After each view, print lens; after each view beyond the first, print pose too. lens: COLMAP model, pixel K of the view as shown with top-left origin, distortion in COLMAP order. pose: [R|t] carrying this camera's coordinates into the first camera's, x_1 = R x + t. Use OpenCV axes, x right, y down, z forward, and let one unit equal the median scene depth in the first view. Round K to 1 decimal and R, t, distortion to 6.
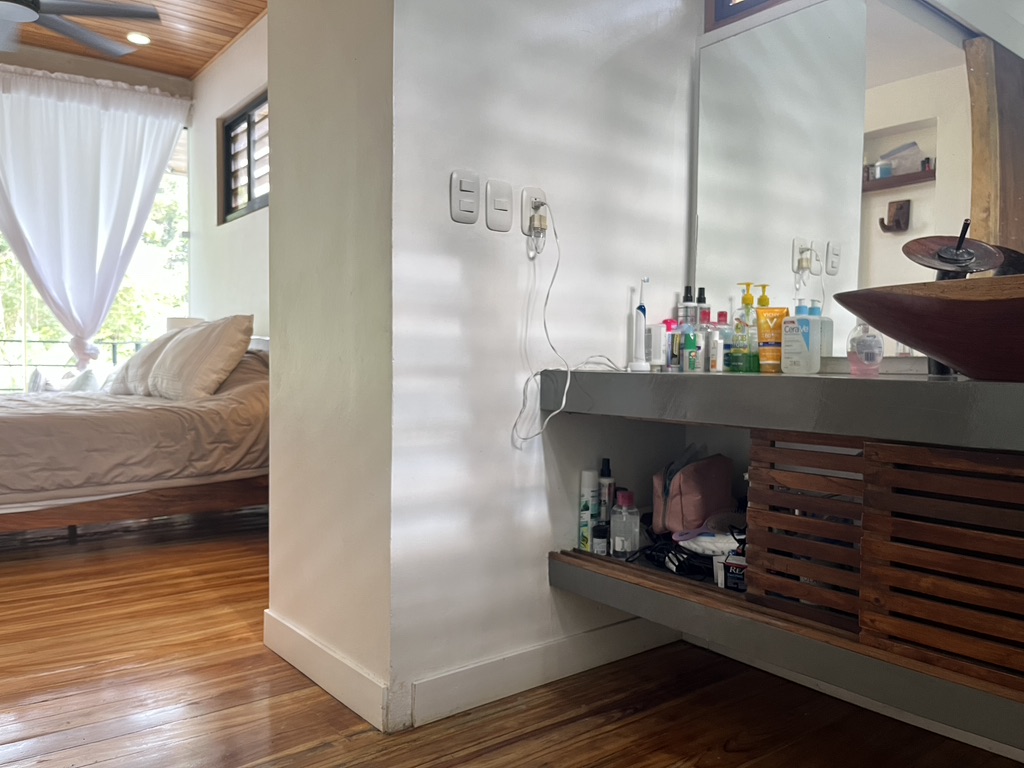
lens RADIAL K [[772.2, 0, 510.7], [0, 772.2, 384.4], [0, 0, 1]] dist [0.059177, -0.091223]
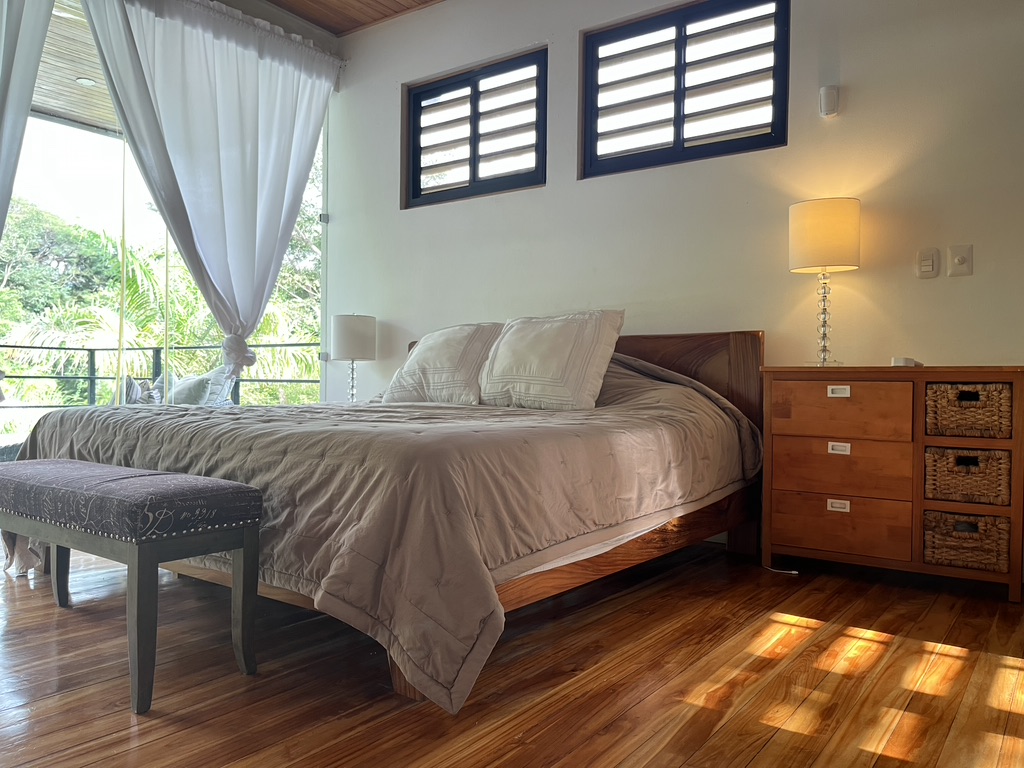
lens RADIAL K [[772.2, 0, 513.1], [0, 772.2, 383.6], [0, 0, 1]] dist [0.059177, -0.091223]
pose [[0.961307, 0.001876, 0.275475, -0.150785], [0.006859, 0.999504, -0.030741, 0.003761], [-0.275396, 0.031440, 0.960817, 0.049633]]
